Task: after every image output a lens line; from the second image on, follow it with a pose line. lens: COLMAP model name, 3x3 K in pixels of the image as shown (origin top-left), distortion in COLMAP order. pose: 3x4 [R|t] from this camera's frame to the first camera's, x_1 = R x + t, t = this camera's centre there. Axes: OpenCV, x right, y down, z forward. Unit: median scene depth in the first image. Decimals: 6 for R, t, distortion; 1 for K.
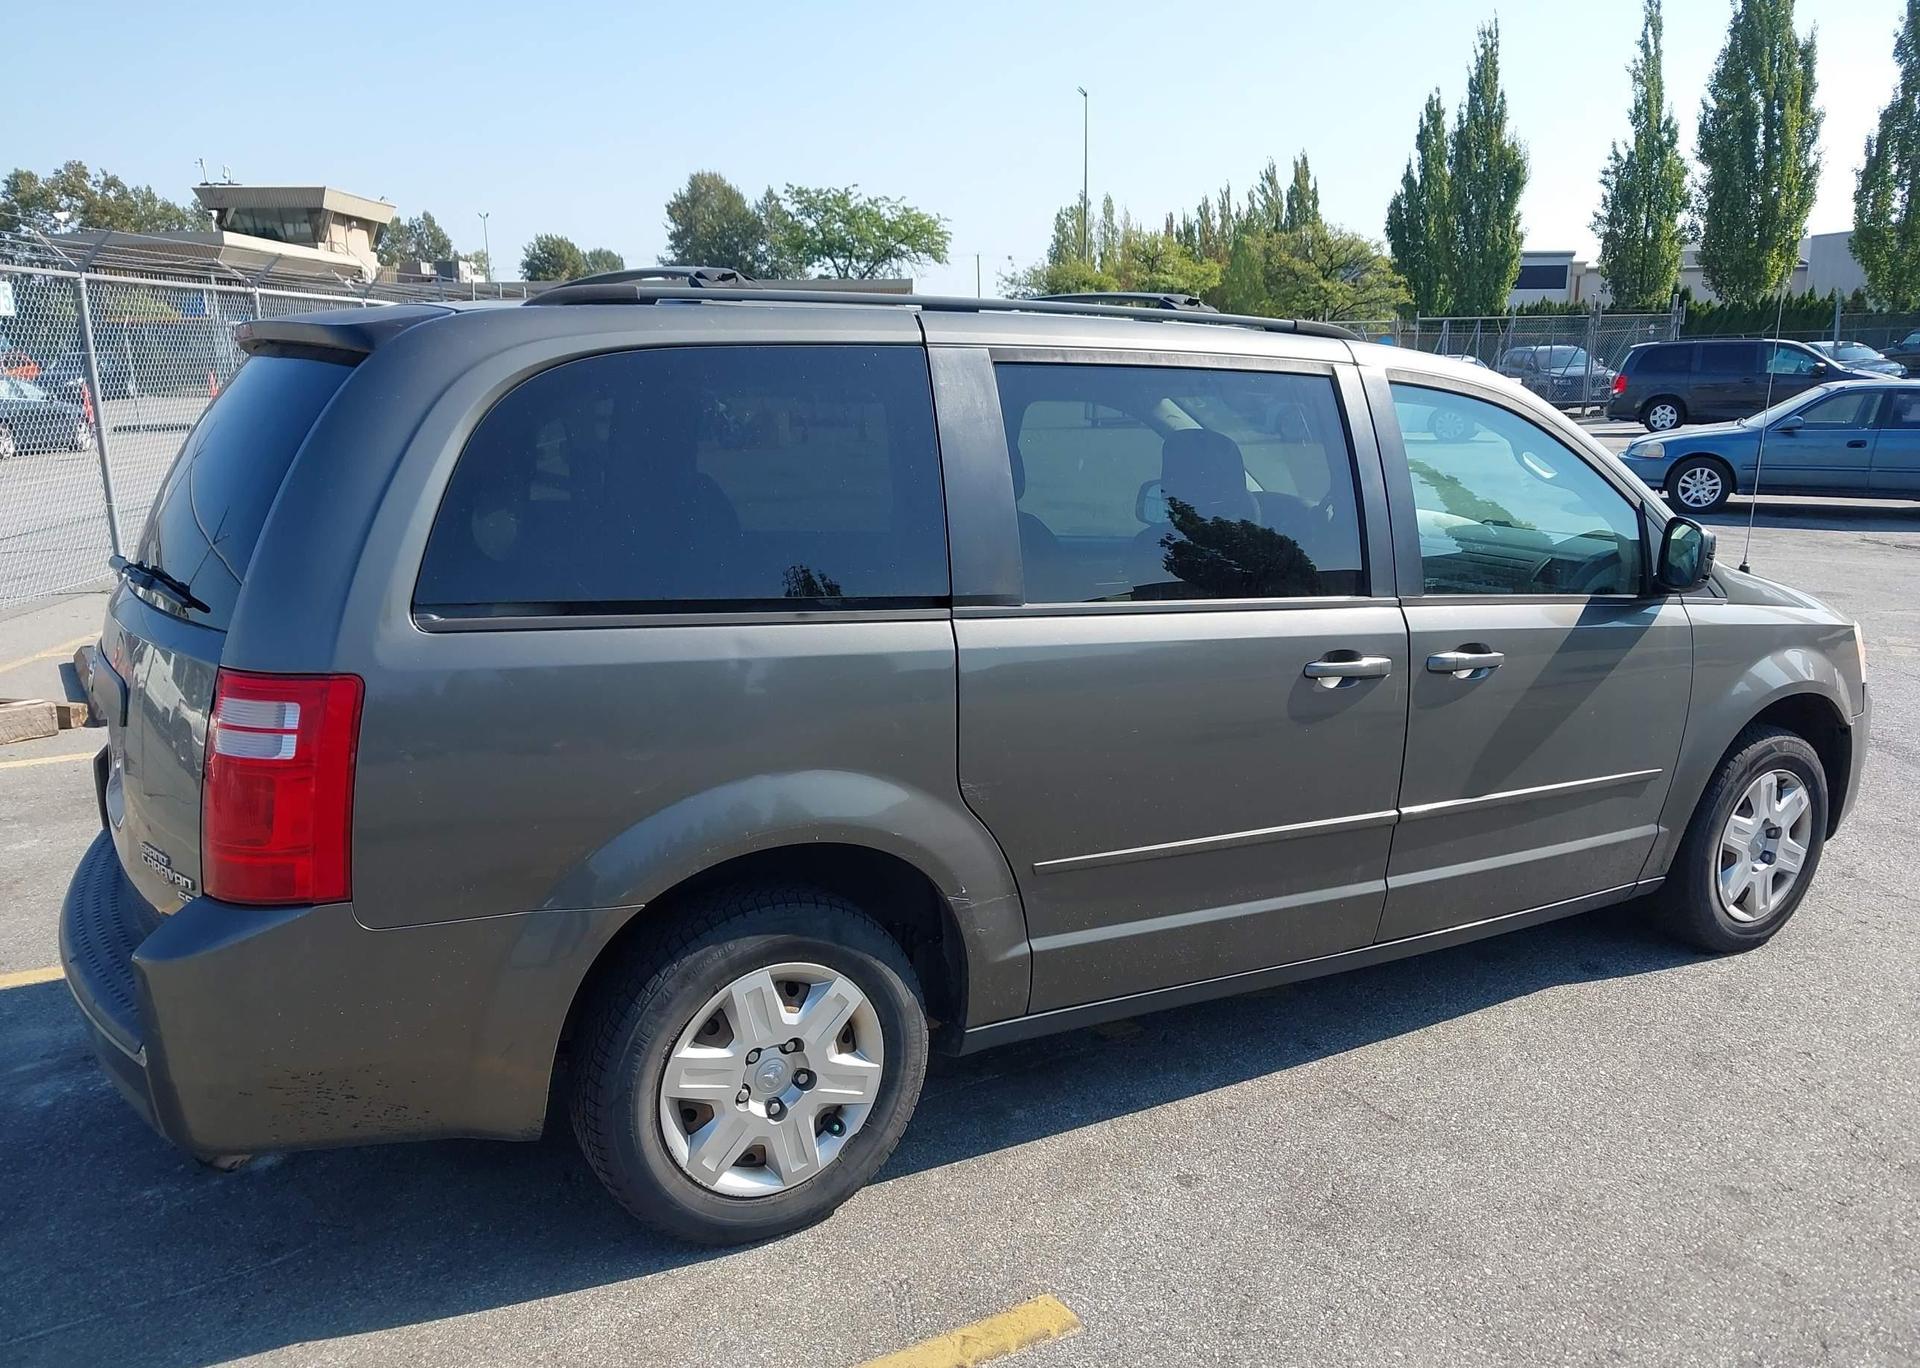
lens RADIAL K [[1520.8, 0, 961.5], [0, 1520.8, 687.6], [0, 0, 1]] dist [0.017978, -0.033383]
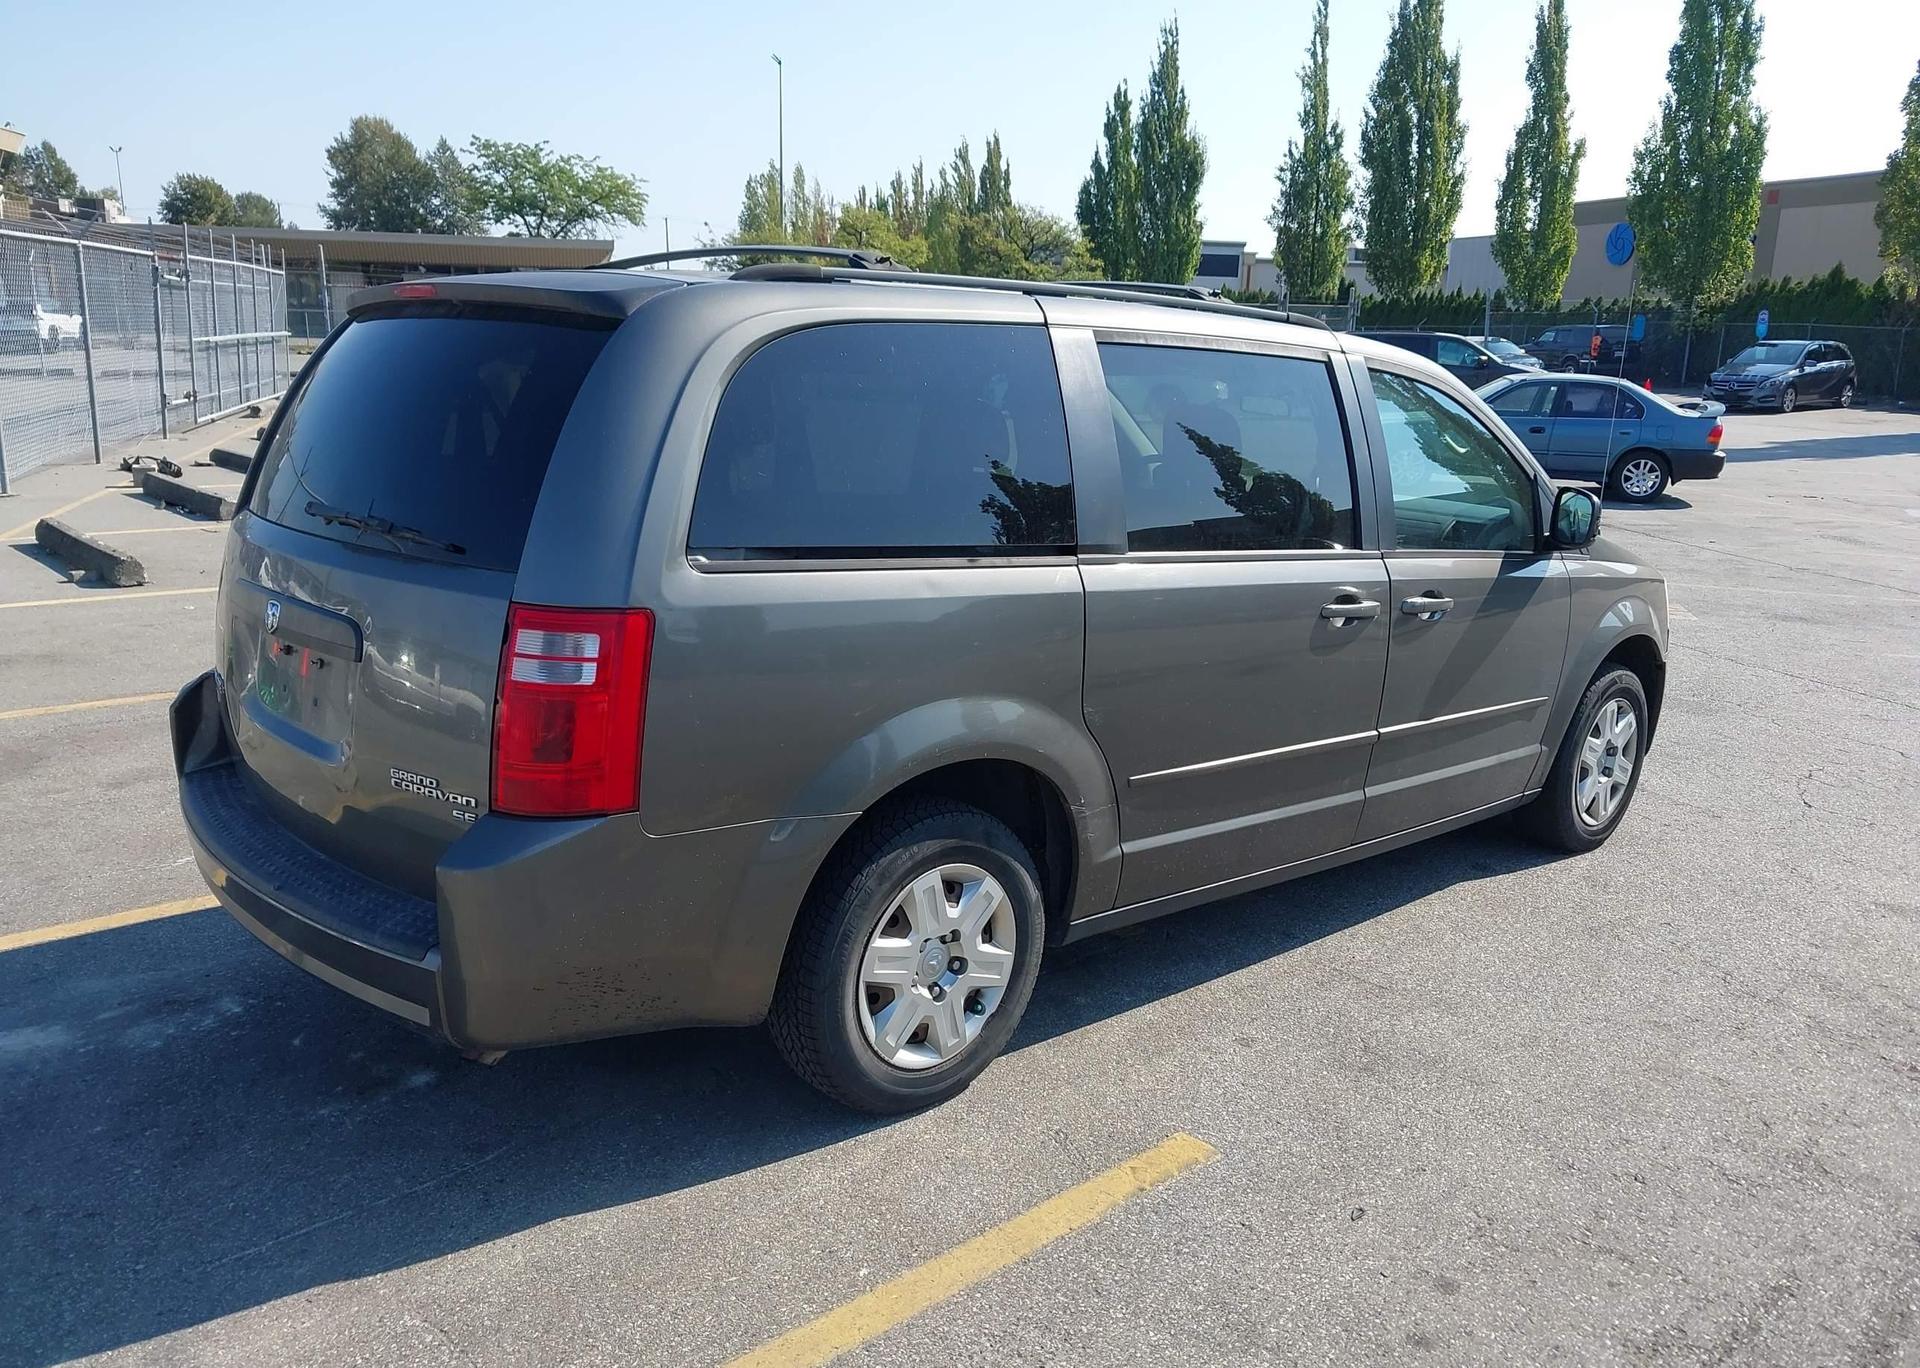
lens RADIAL K [[1520.8, 0, 947.5], [0, 1520.8, 686.4], [0, 0, 1]] dist [0.017978, -0.033383]
pose [[0.980116, -0.012967, 0.198001, -0.249016], [0.009457, 0.999781, 0.018664, 0.018639], [-0.198199, -0.016420, 0.980024, -0.086988]]
